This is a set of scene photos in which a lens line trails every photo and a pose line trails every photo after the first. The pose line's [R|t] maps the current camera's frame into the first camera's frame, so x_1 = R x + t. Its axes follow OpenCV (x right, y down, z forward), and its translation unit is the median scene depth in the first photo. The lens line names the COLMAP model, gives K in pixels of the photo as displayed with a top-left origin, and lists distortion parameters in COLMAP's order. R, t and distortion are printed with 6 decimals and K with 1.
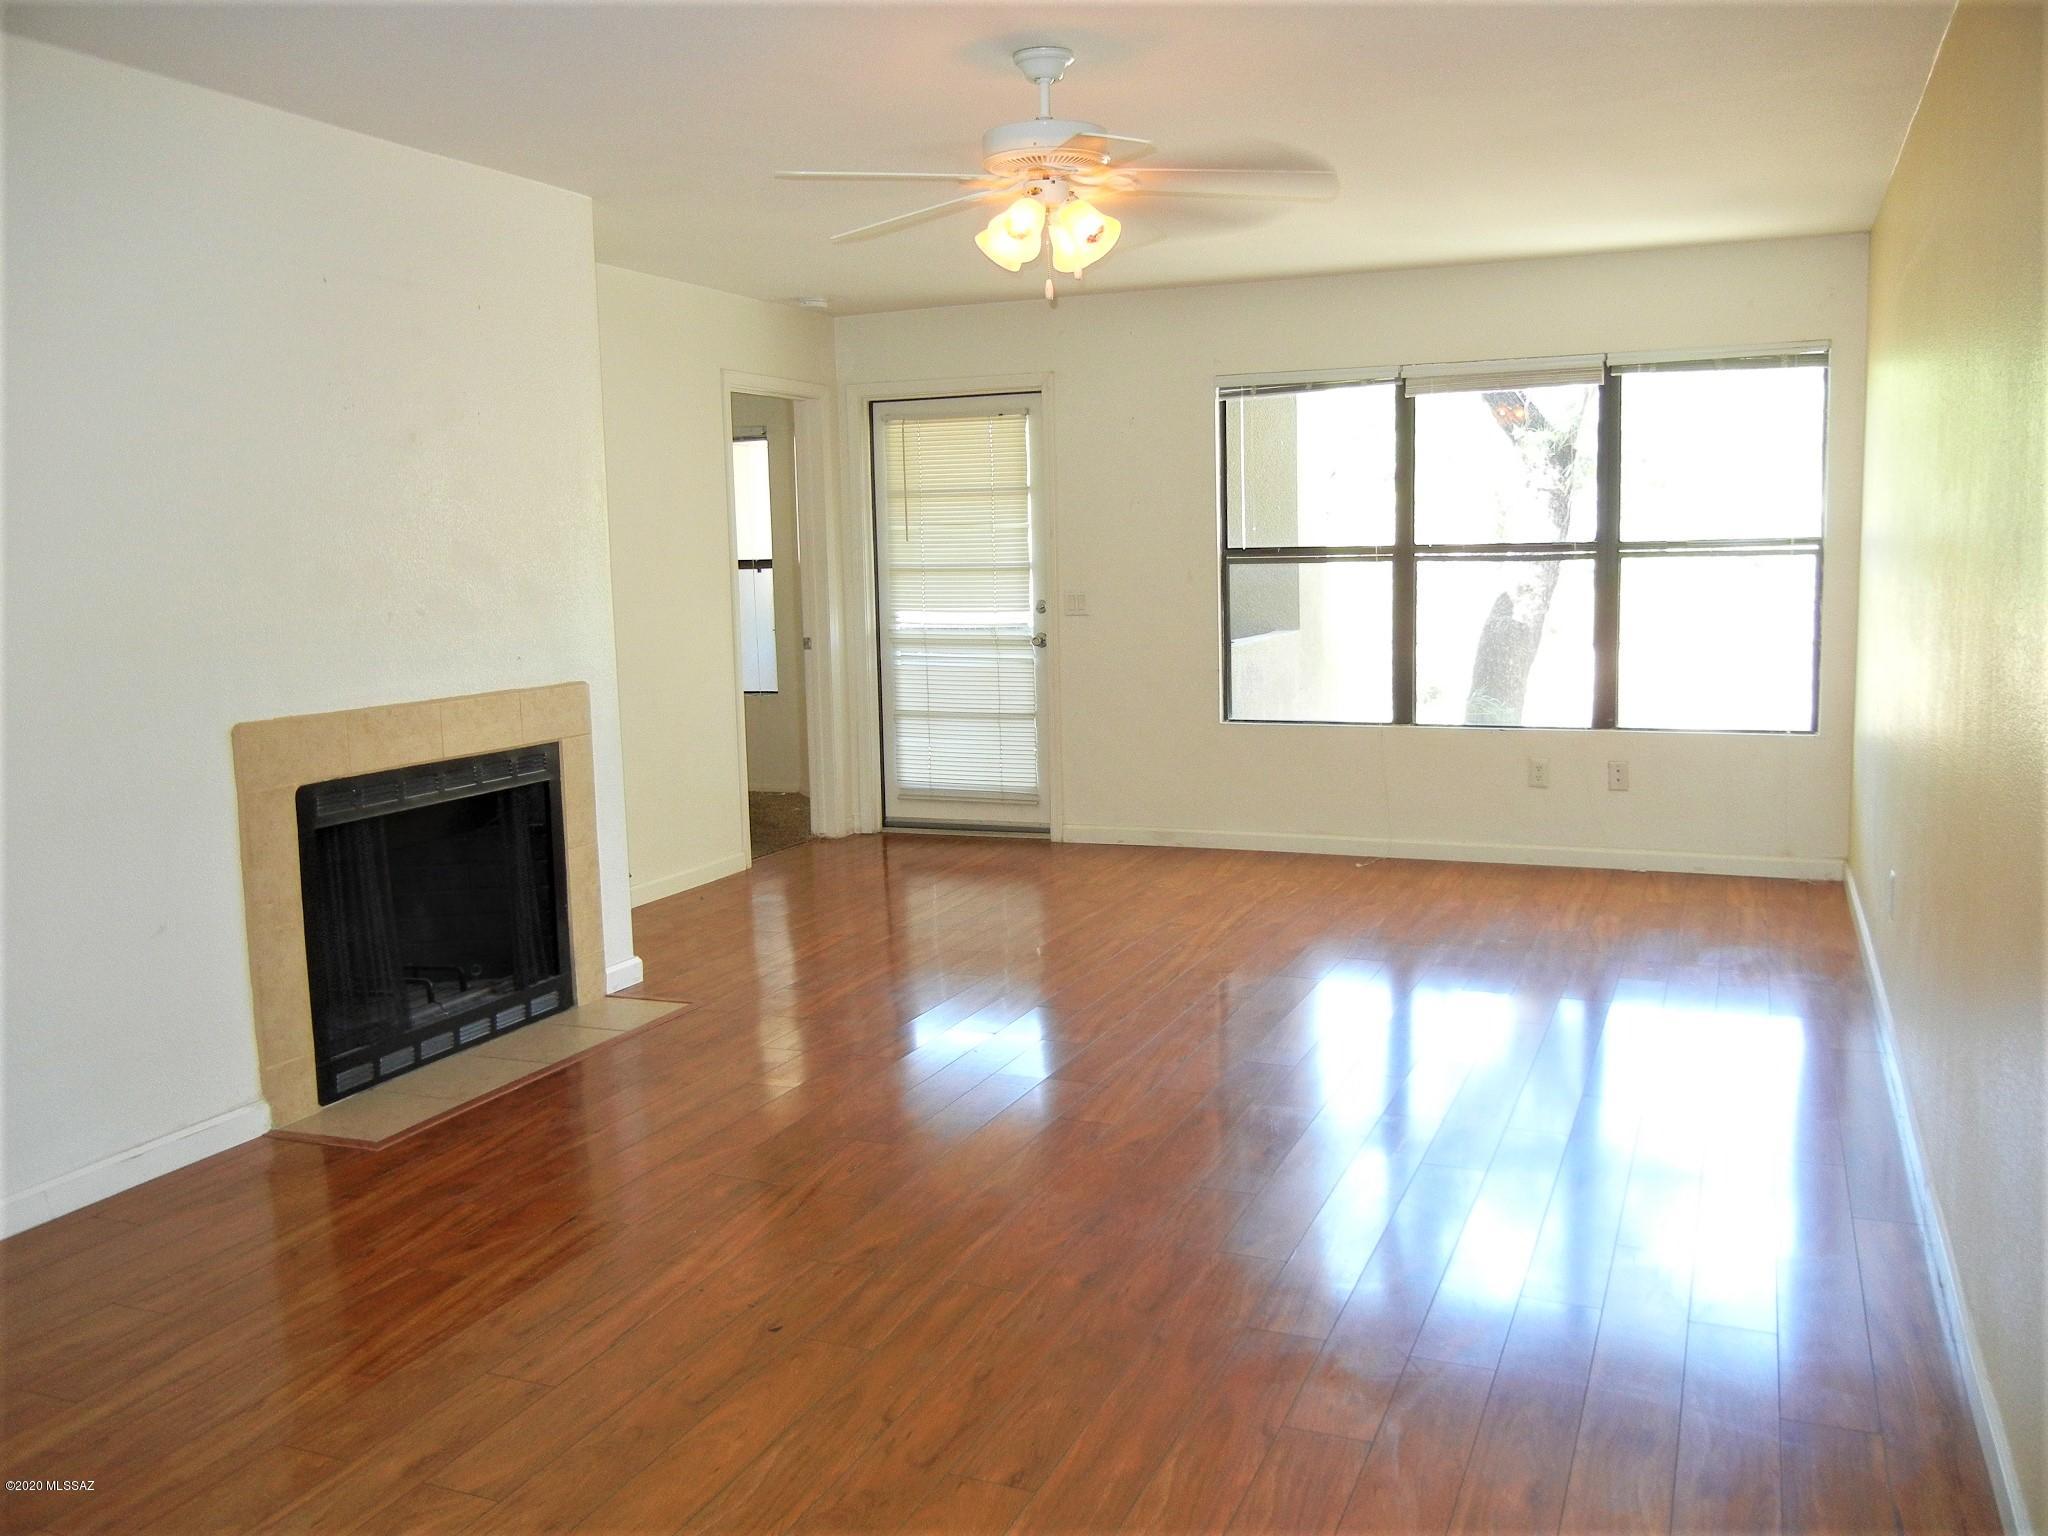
lens RADIAL K [[1781.4, 0, 1024.0], [0, 1781.4, 768.0], [0, 0, 1]] dist [-0.002257, -0.002222]
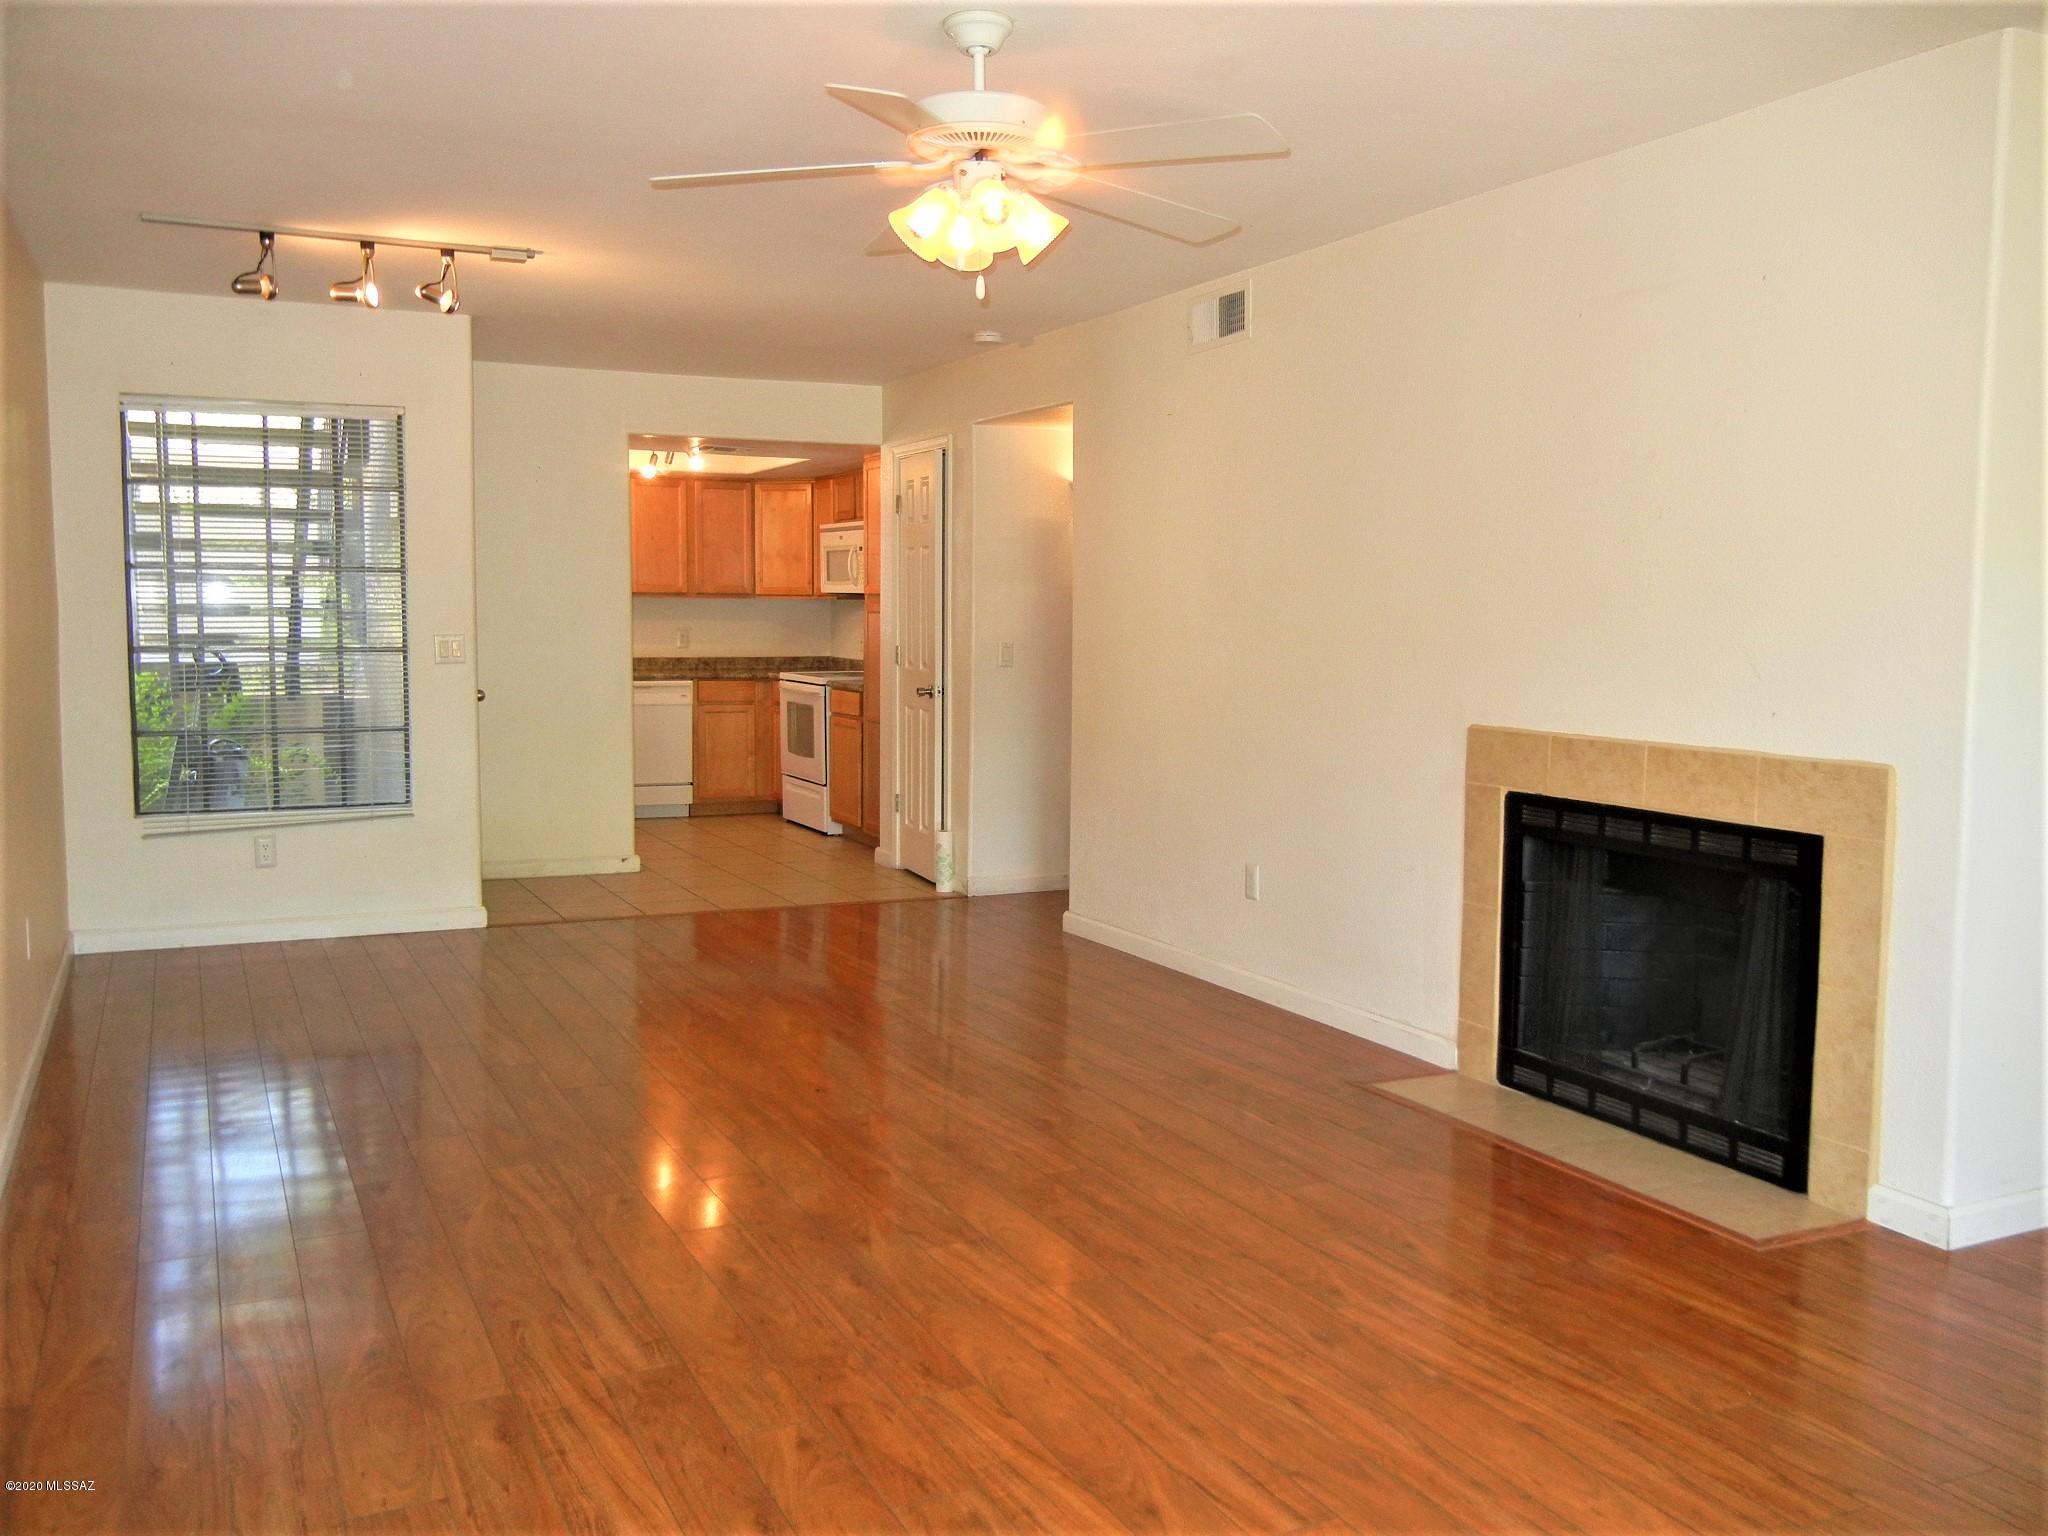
lens RADIAL K [[1781.4, 0, 1024.0], [0, 1781.4, 768.0], [0, 0, 1]] dist [-0.002257, -0.002222]
pose [[-0.673077, 0.085004, -0.734671, 0.433967], [-0.080257, 0.979111, 0.186814, -0.132967], [0.735205, 0.184703, -0.652195, 1.067668]]
